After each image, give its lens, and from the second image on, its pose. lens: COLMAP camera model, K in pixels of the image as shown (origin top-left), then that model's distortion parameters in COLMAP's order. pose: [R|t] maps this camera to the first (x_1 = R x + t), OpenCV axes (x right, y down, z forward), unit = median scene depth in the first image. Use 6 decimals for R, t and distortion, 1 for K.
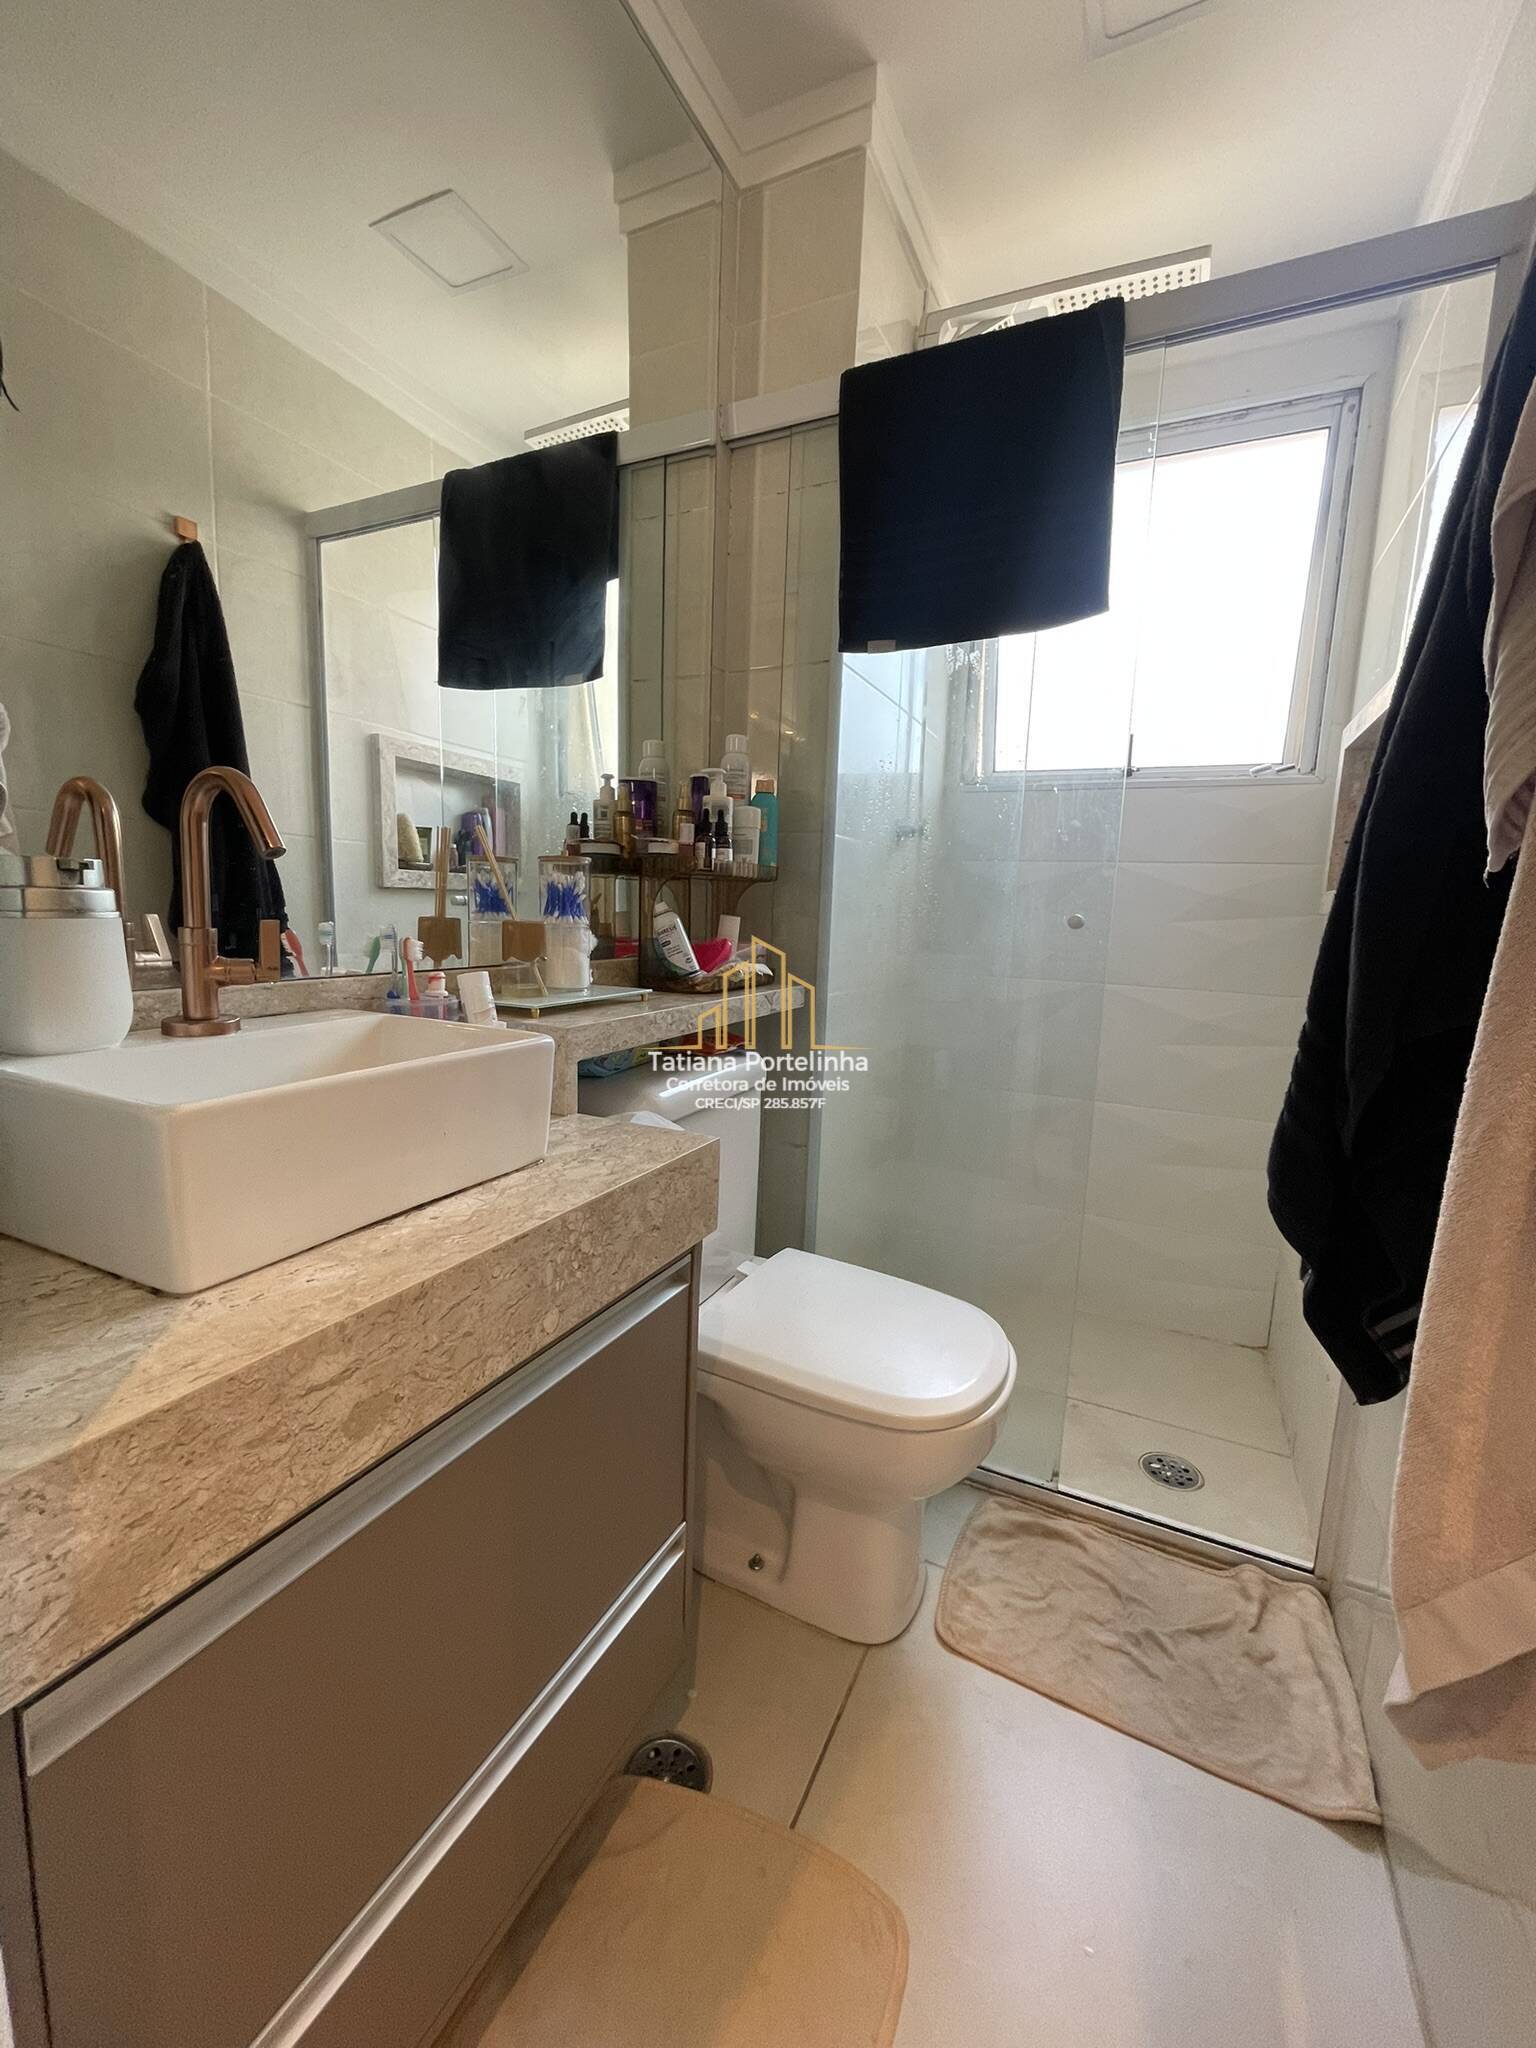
lens RADIAL K [[826.4, 0, 767.3], [0, 826.4, 1016.7], [0, 0, 1]] dist [-0.002749, 0.000144]
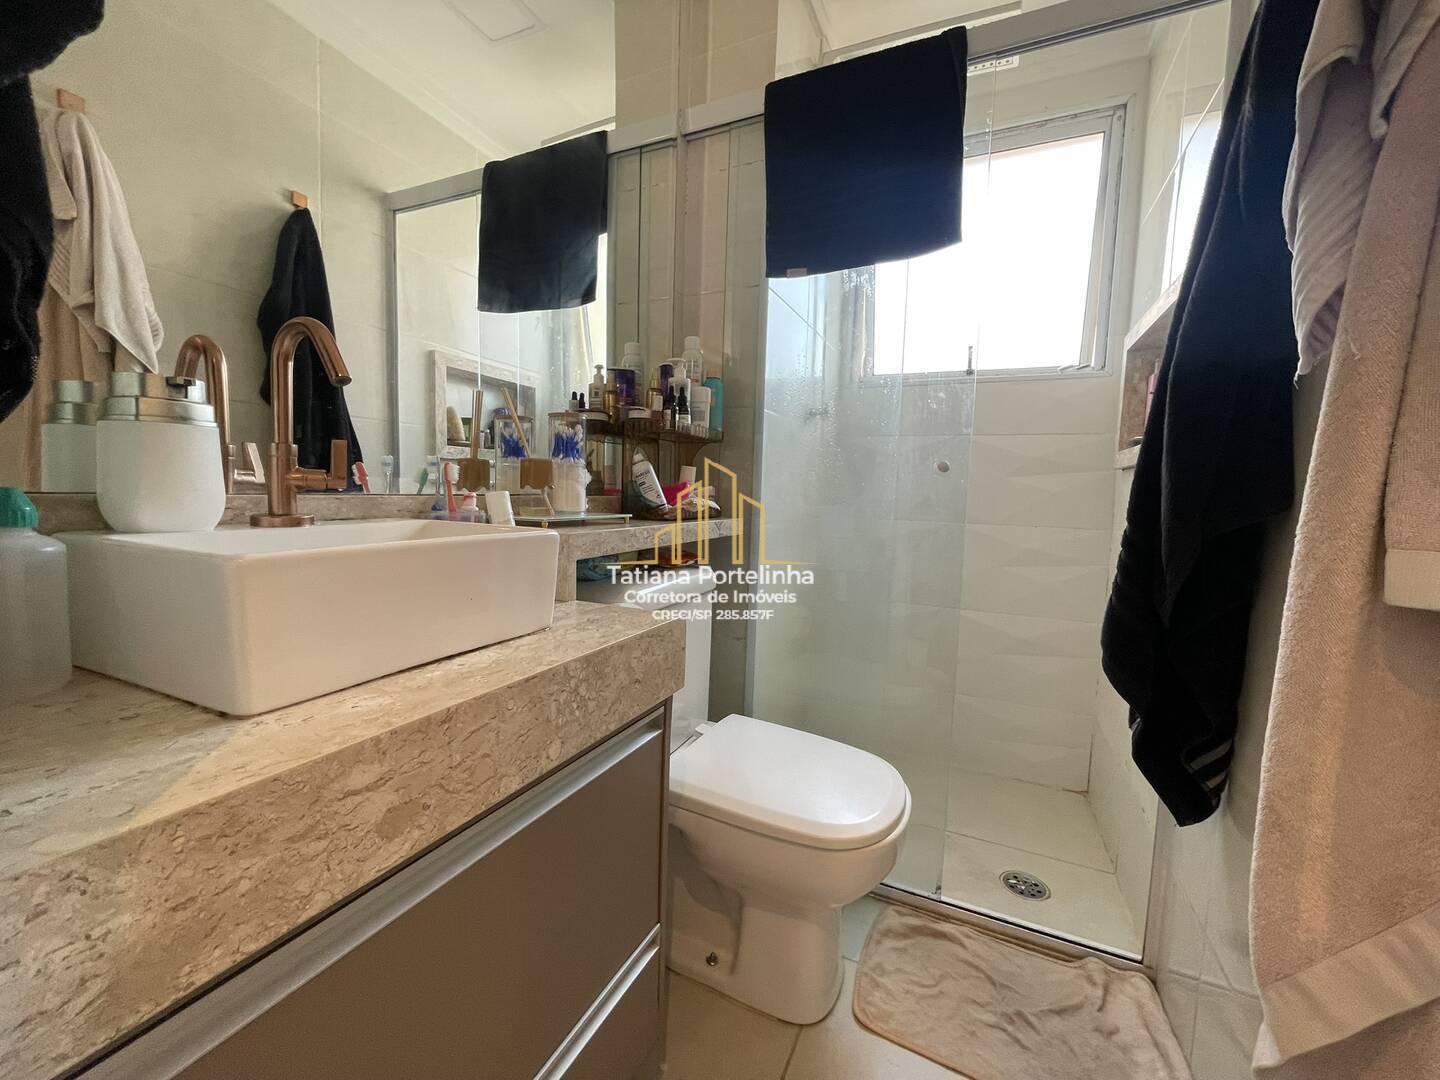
lens RADIAL K [[581.0, 0, 711.6], [0, 581.0, 531.5], [0, 0, 1]] dist [-0.002749, 0.000144]
pose [[0.999963, -0.006249, 0.005827, -0.016025], [0.006583, 0.998227, -0.059162, 0.050978], [-0.005447, 0.059198, 0.998231, 0.059814]]
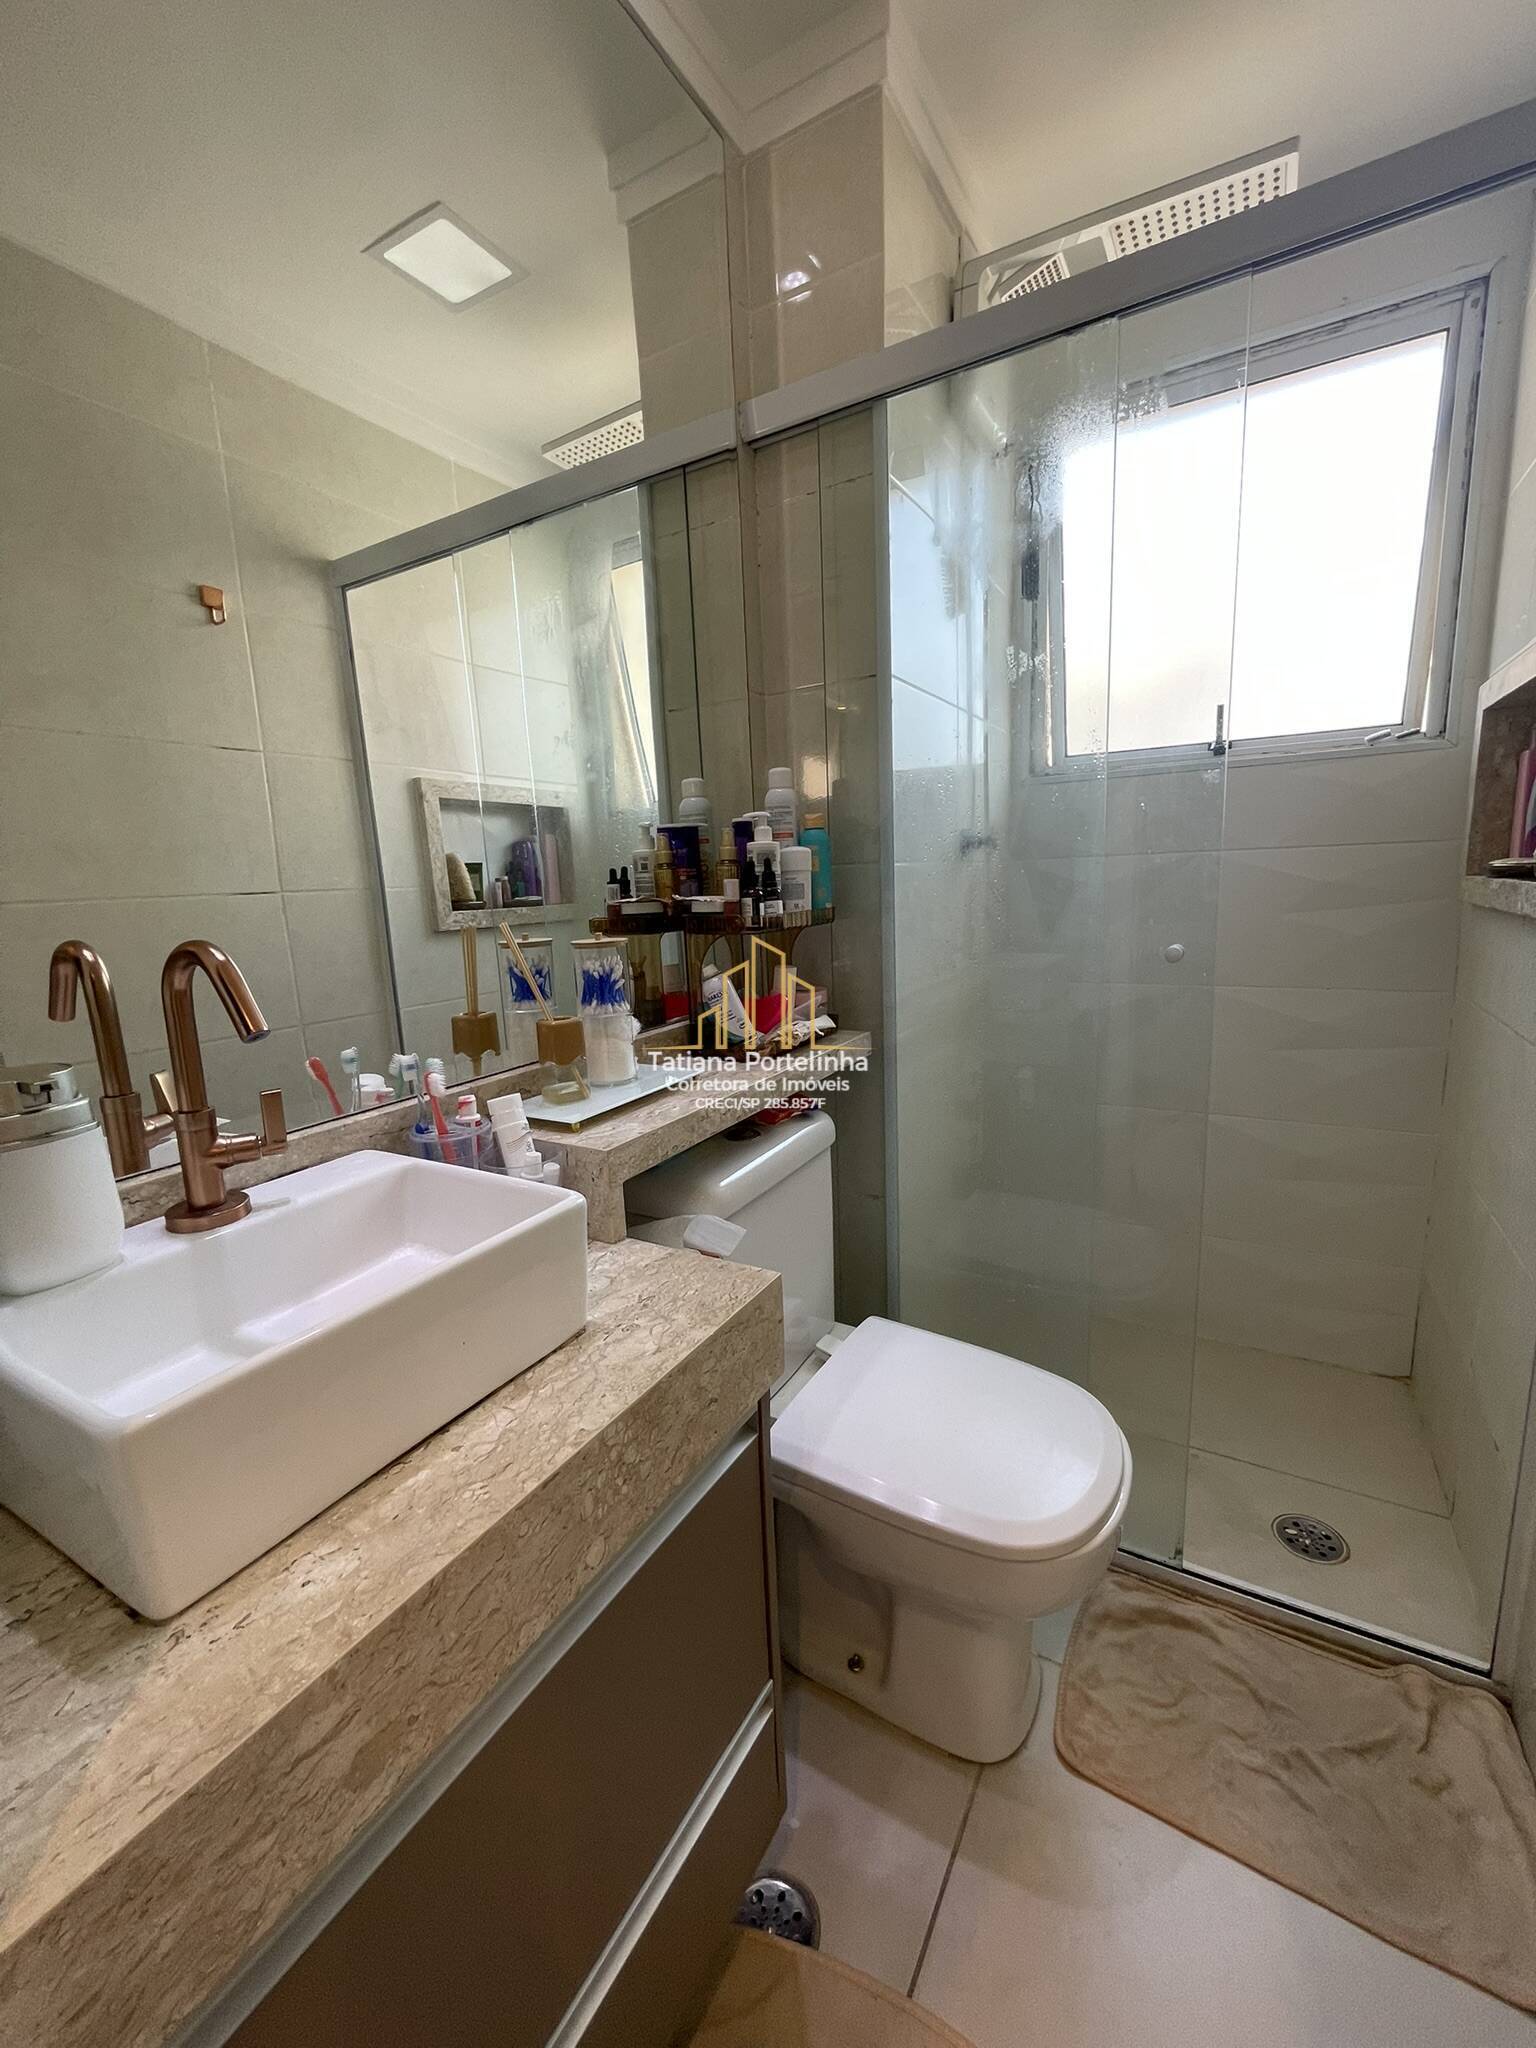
lens RADIAL K [[826.4, 0, 767.3], [0, 826.4, 1016.9], [0, 0, 1]] dist [-0.002749, 0.000144]
pose [[0.993867, -0.062410, -0.091287, 0.019198], [0.065668, 0.997291, 0.033134, -0.116908], [0.088972, -0.038925, 0.995273, 0.088023]]
